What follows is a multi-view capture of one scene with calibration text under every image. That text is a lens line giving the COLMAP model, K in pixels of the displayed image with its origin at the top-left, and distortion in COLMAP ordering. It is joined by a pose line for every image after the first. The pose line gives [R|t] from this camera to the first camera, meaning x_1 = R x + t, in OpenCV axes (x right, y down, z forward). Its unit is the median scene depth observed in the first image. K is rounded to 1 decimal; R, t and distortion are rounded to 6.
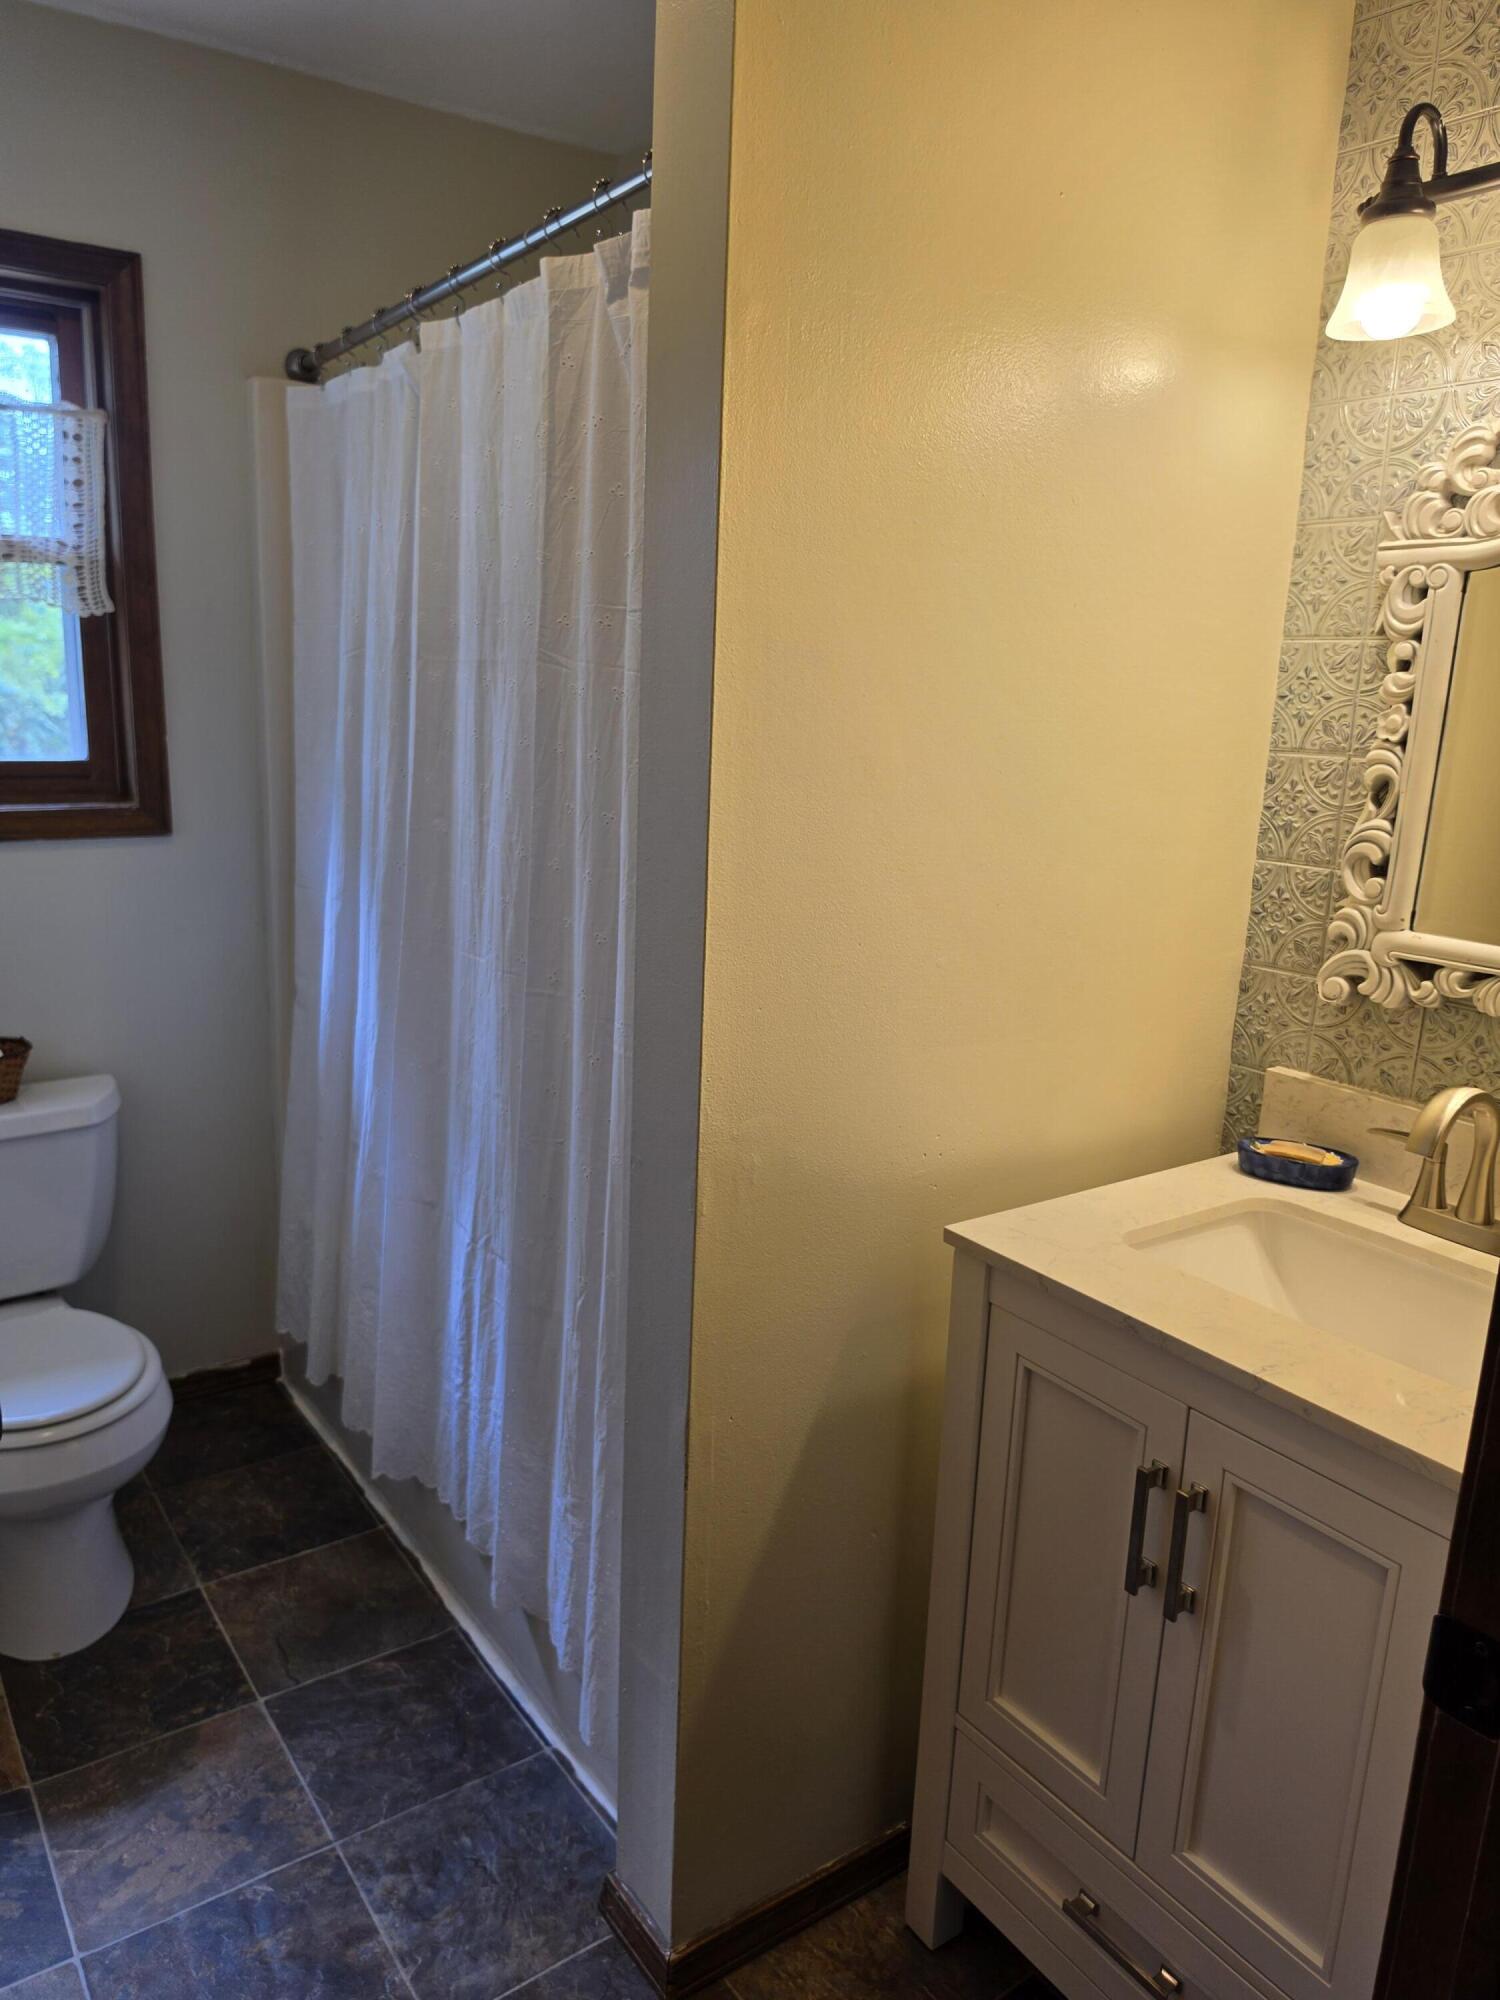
lens RADIAL K [[1402.2, 0, 737.4], [0, 1402.2, 1007.4], [0, 0, 1]] dist [0.038745, -0.057155]
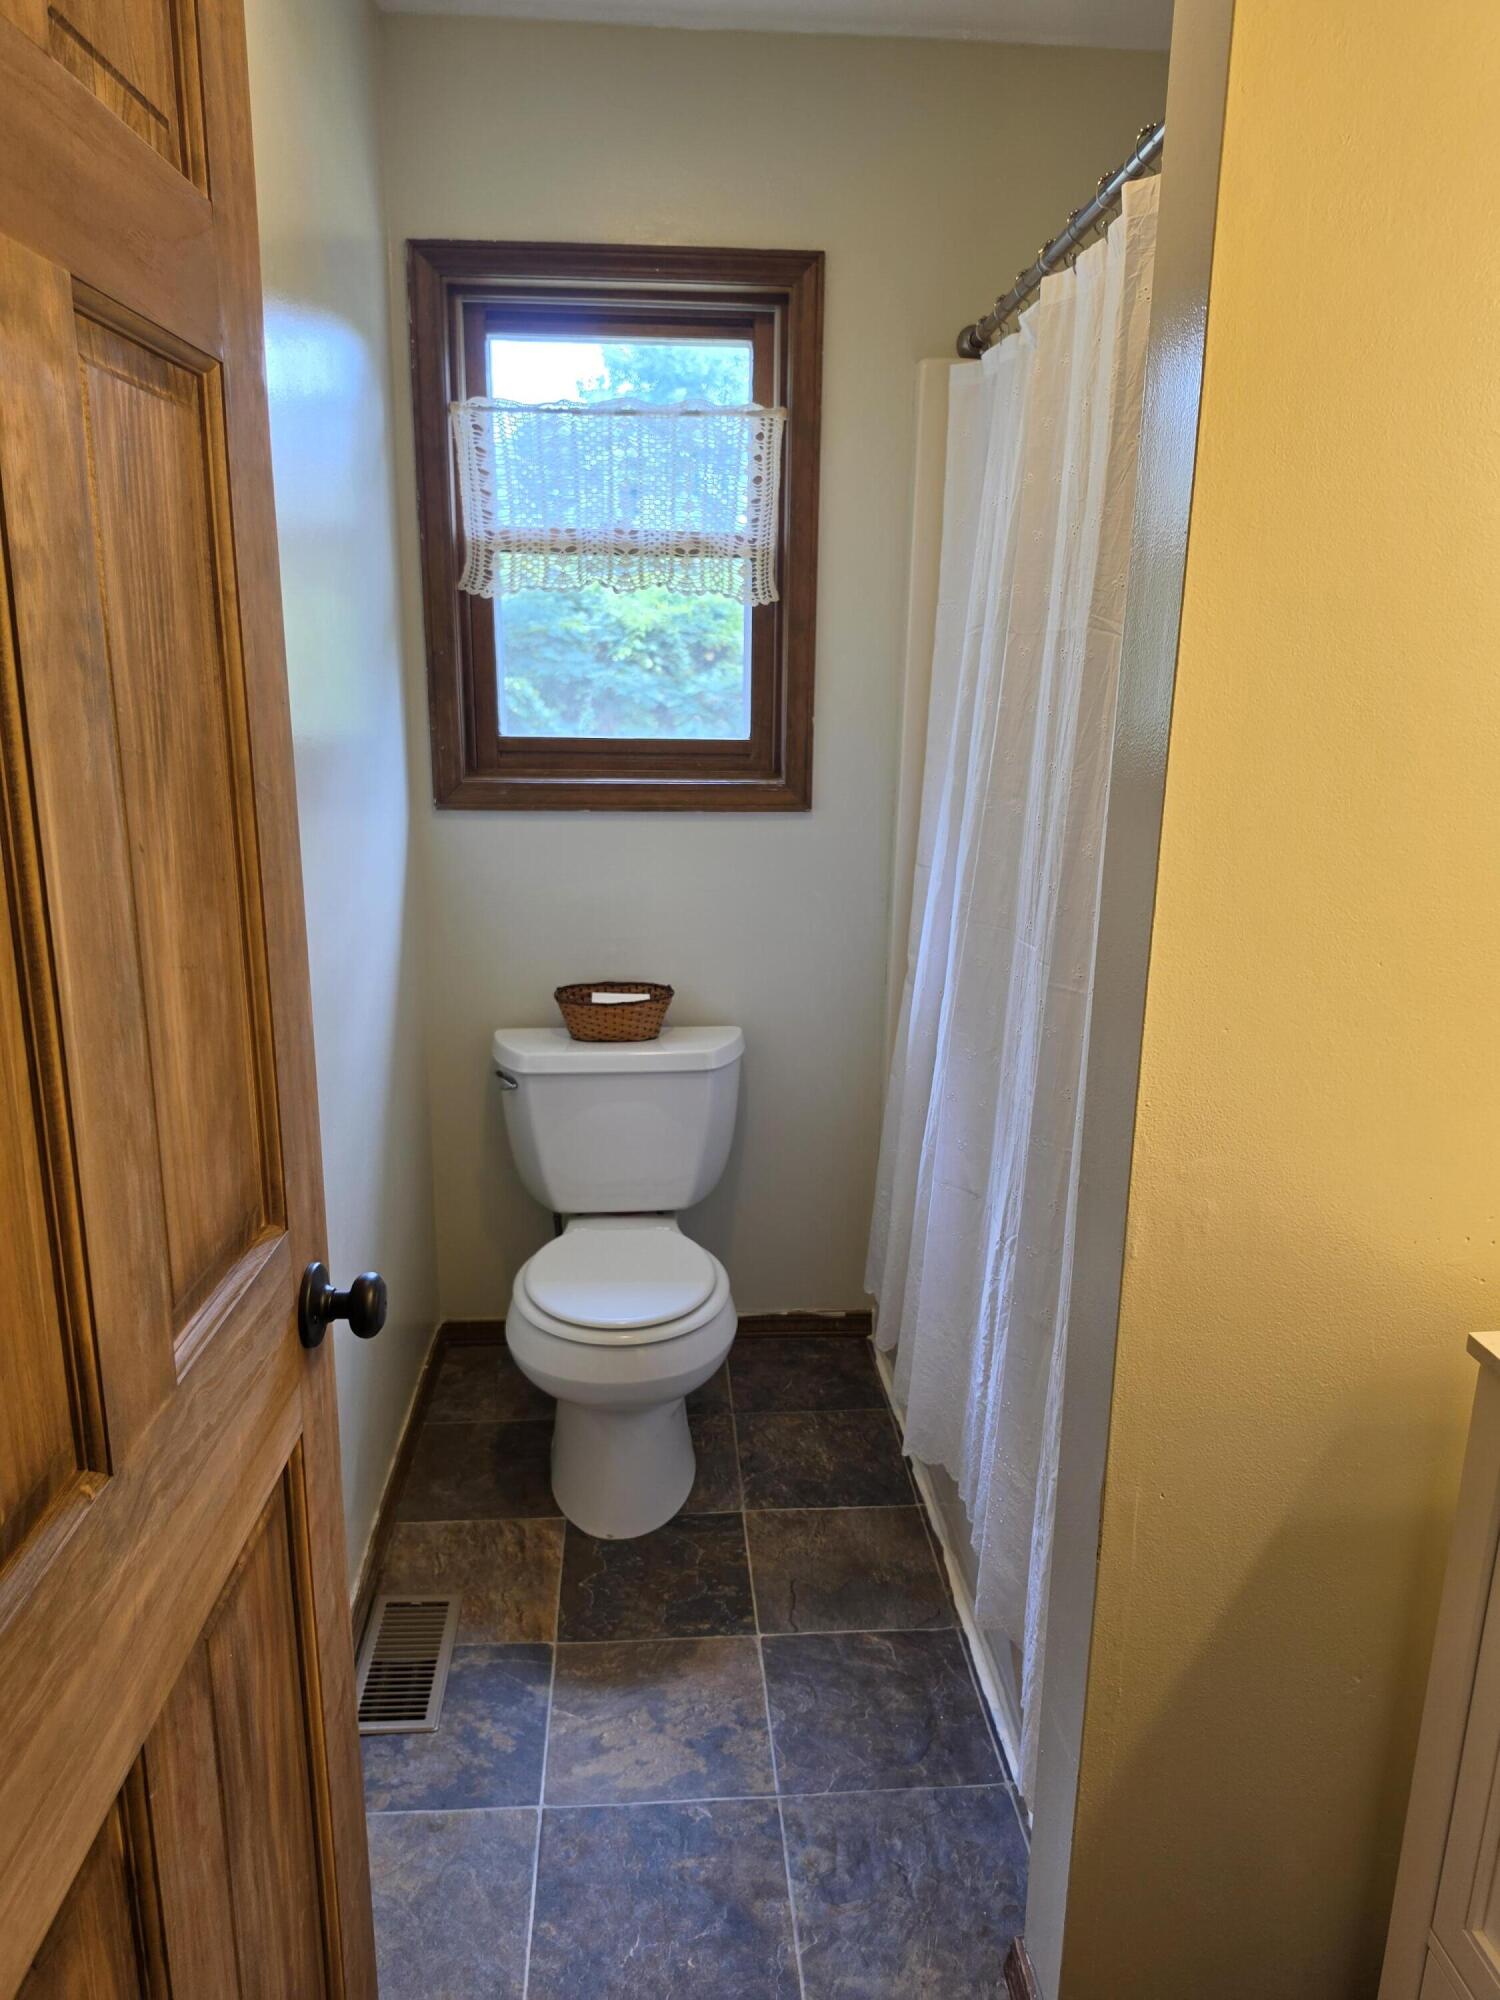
lens RADIAL K [[1402.2, 0, 761.2], [0, 1402.2, 1010.2], [0, 0, 1]] dist [0.038745, -0.057155]
pose [[0.860860, 0.105340, -0.497818, 0.161967], [-0.099442, 0.994301, 0.038436, -0.012963], [0.499030, 0.016416, 0.866429, 0.101830]]
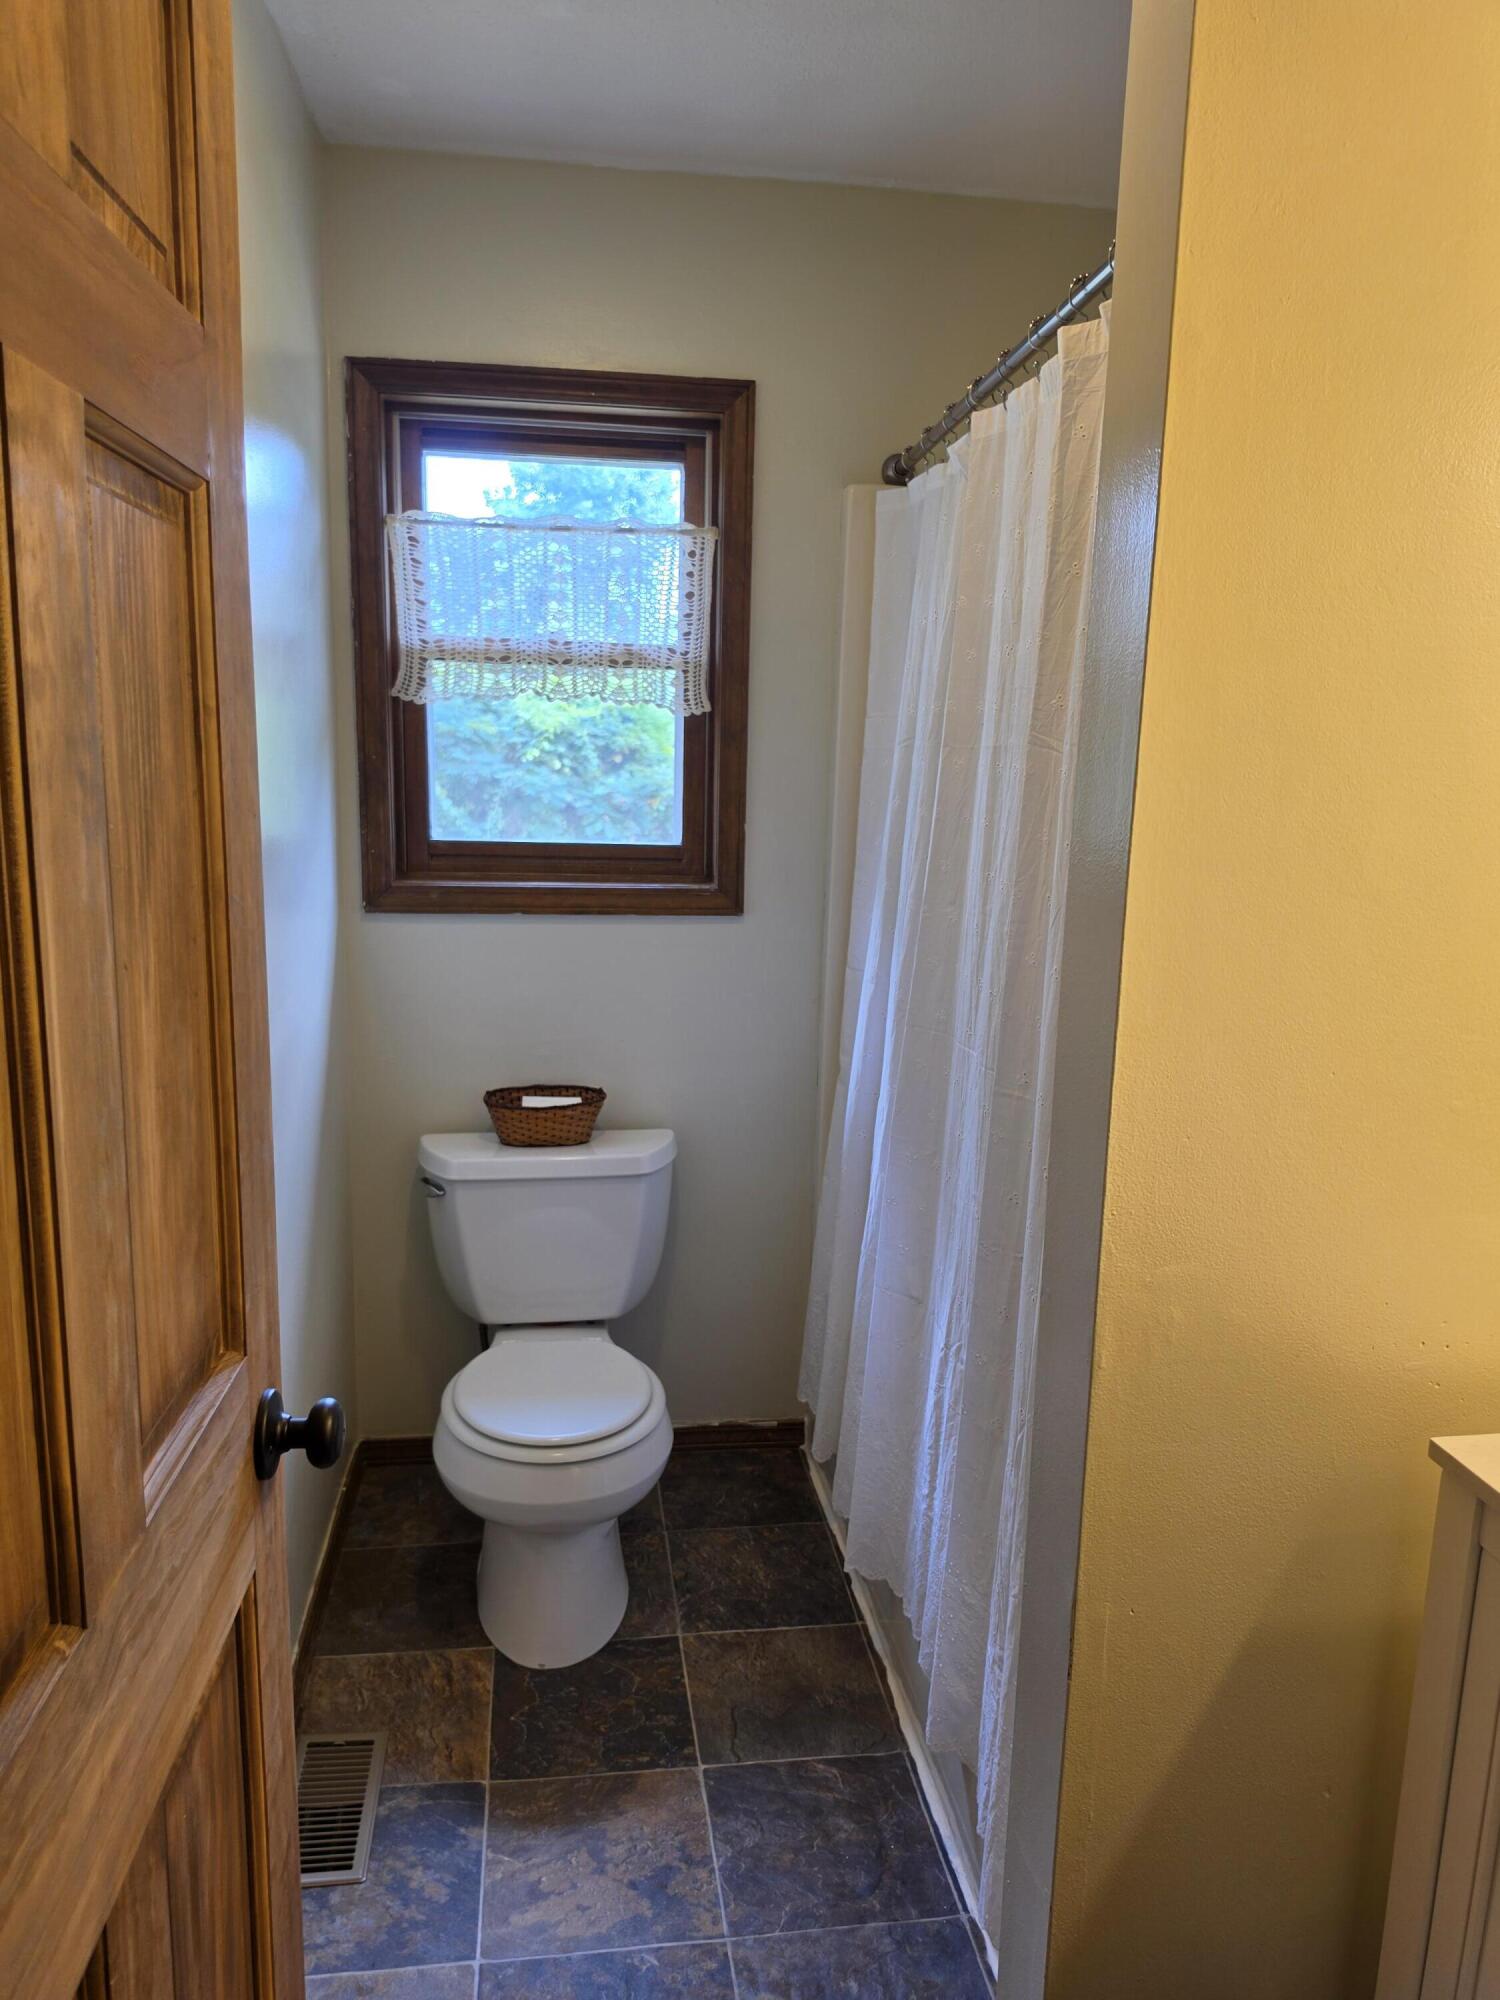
lens RADIAL K [[1402.2, 0, 750.3], [0, 1402.2, 1010.6], [0, 0, 1]] dist [0.038745, -0.057155]
pose [[0.890076, 0.069806, -0.450435, 0.132420], [-0.096329, 0.994691, -0.036198, -0.016764], [0.445517, 0.075609, 0.892075, 0.086892]]
